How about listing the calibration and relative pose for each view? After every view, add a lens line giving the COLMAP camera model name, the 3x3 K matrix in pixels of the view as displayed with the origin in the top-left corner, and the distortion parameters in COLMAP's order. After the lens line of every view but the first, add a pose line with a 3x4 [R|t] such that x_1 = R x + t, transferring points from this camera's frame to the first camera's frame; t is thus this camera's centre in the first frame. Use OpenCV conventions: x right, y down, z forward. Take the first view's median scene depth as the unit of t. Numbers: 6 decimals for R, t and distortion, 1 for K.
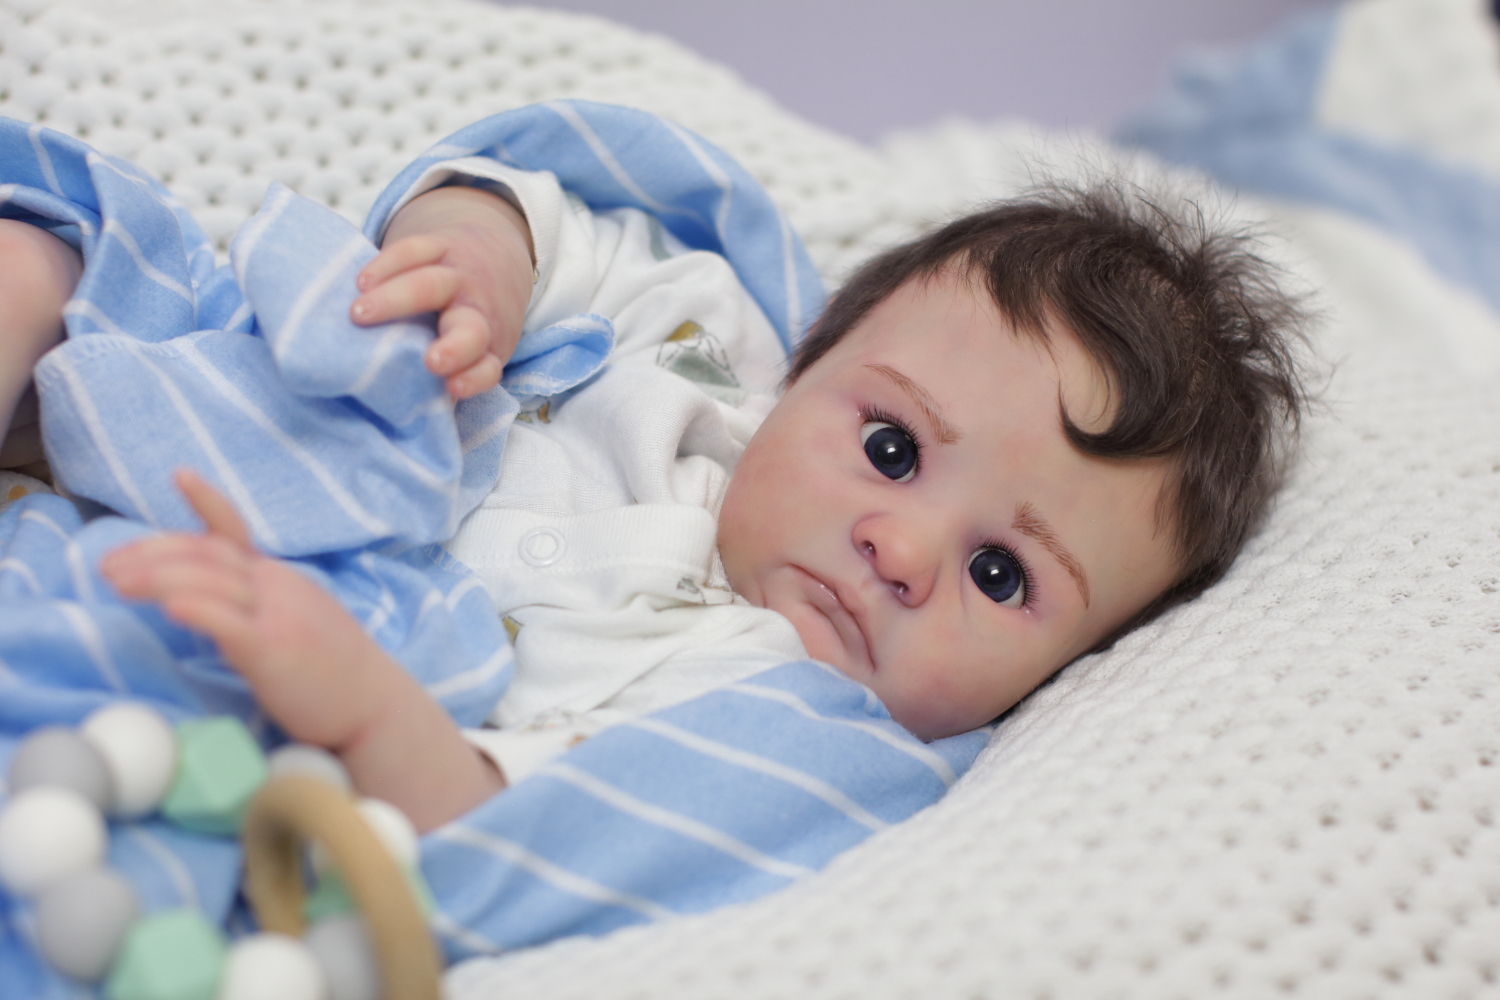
lens RADIAL K [[3443.9, 0, 761.8], [0, 3443.9, 506.3], [0, 0, 1]] dist [-0.160268, 0.000000]
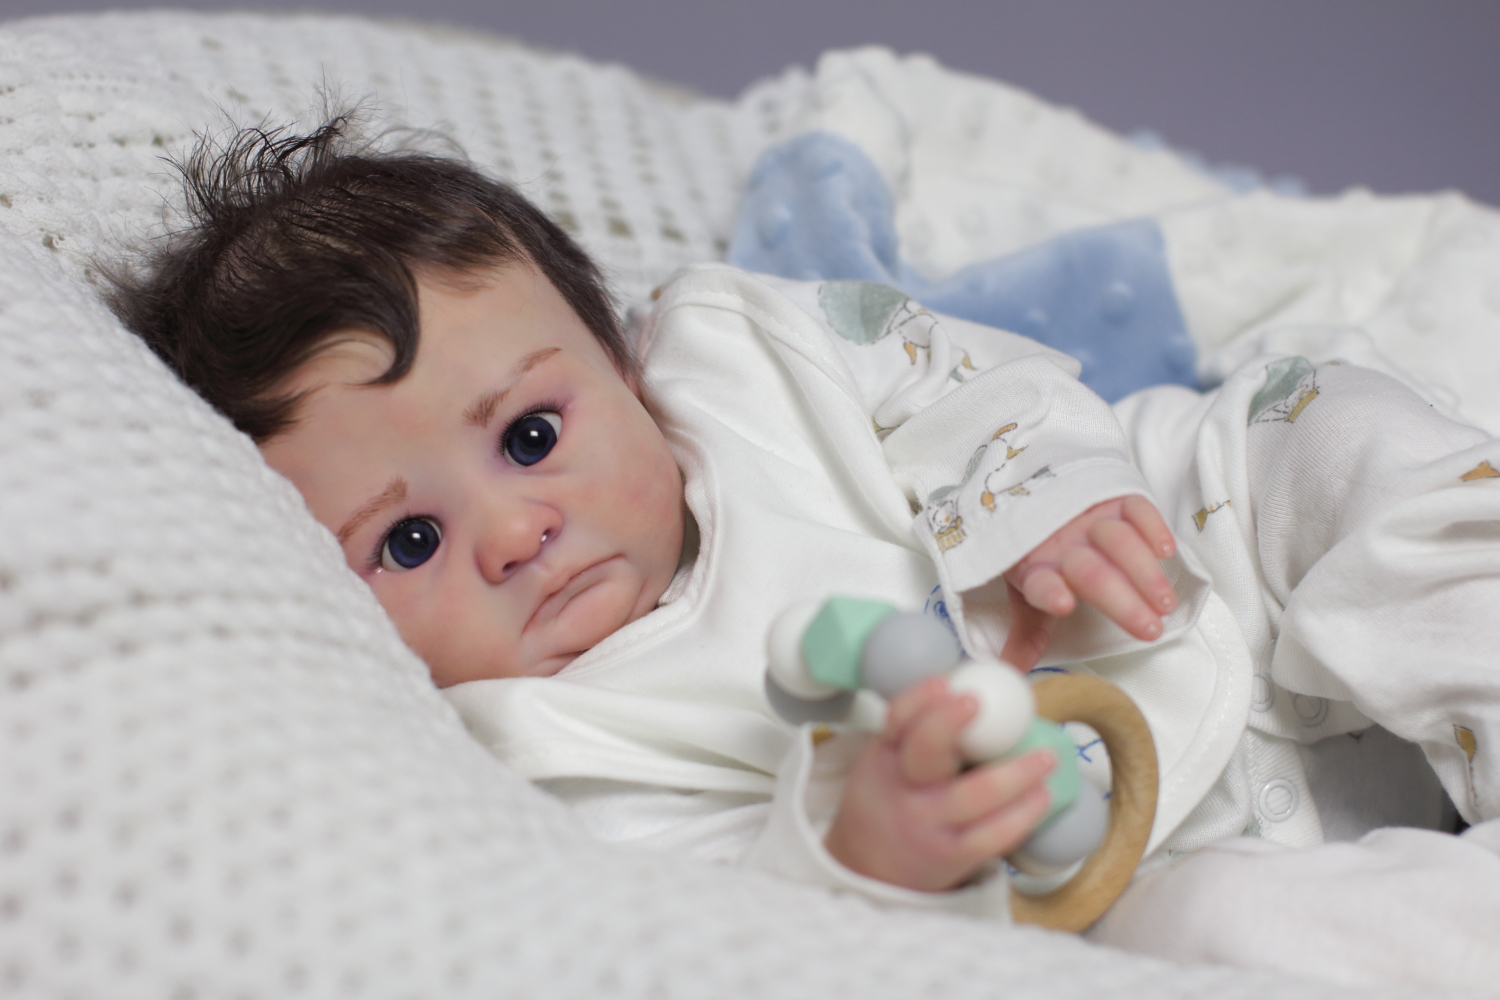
lens RADIAL K [[3443.9, 0, 740.5], [0, 3443.9, 492.9], [0, 0, 1]] dist [-0.160268, 0.000000]
pose [[0.000910, -0.996149, -0.087676, 0.144055], [0.983282, -0.015074, 0.181462, -0.107104], [-0.182084, -0.086375, 0.979482, -0.034095]]
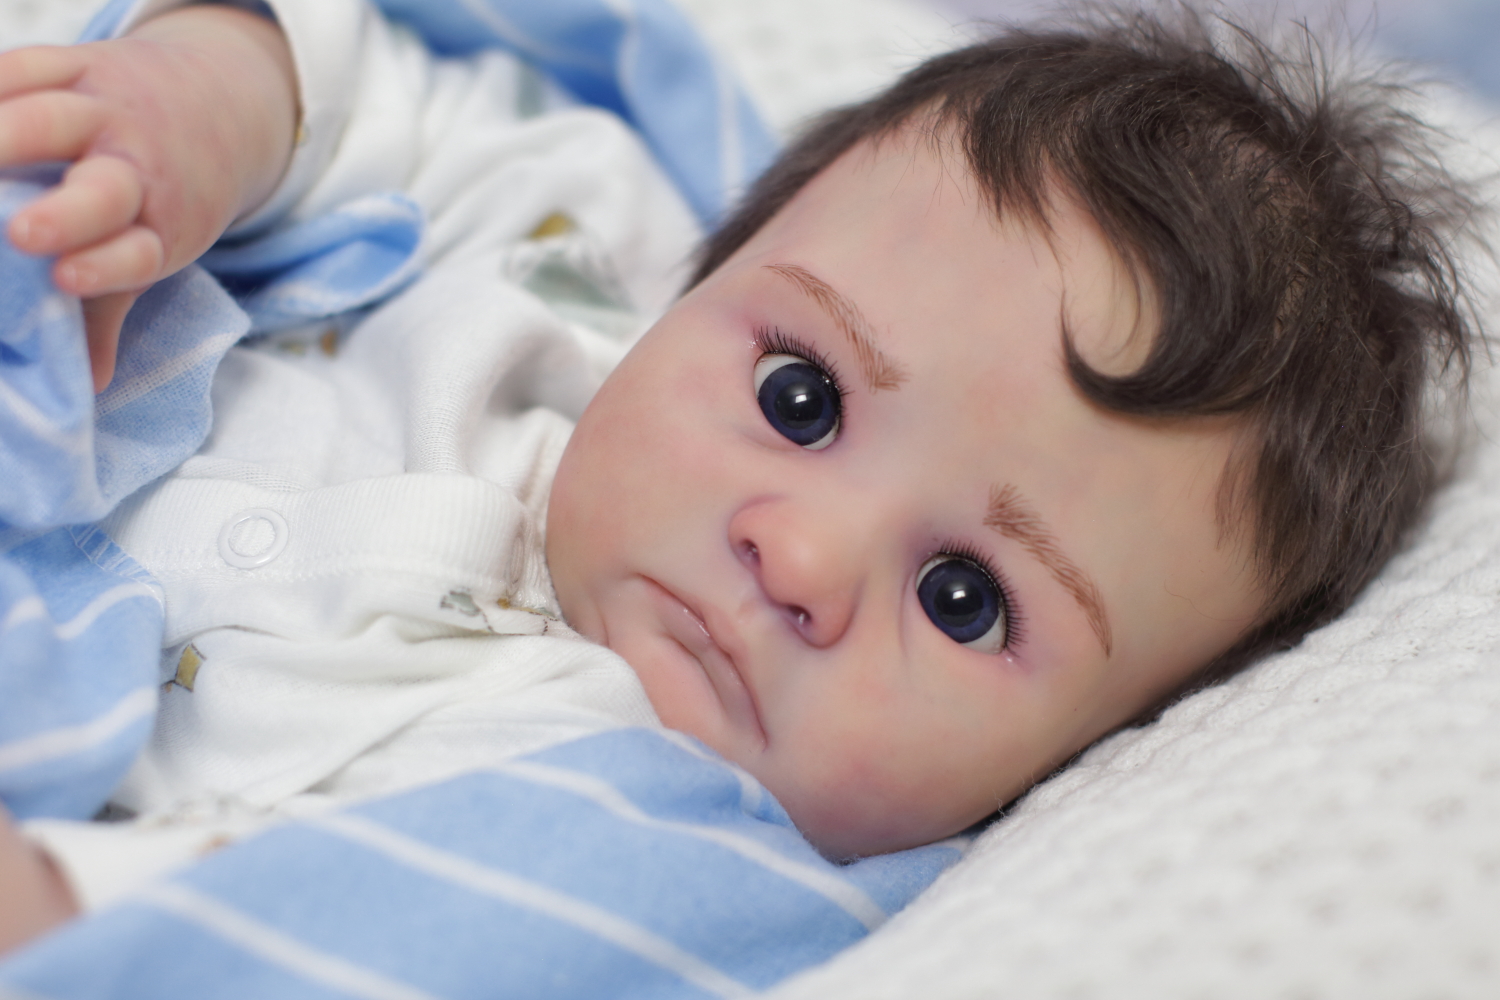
lens RADIAL K [[3443.9, 0, 749.4], [0, 3443.9, 503.8], [0, 0, 1]] dist [-0.160268, 0.000000]
pose [[0.992548, 0.020993, -0.120034, 0.105300], [-0.022711, 0.999658, -0.012965, 0.011534], [0.119721, 0.015594, 0.992685, 0.370431]]
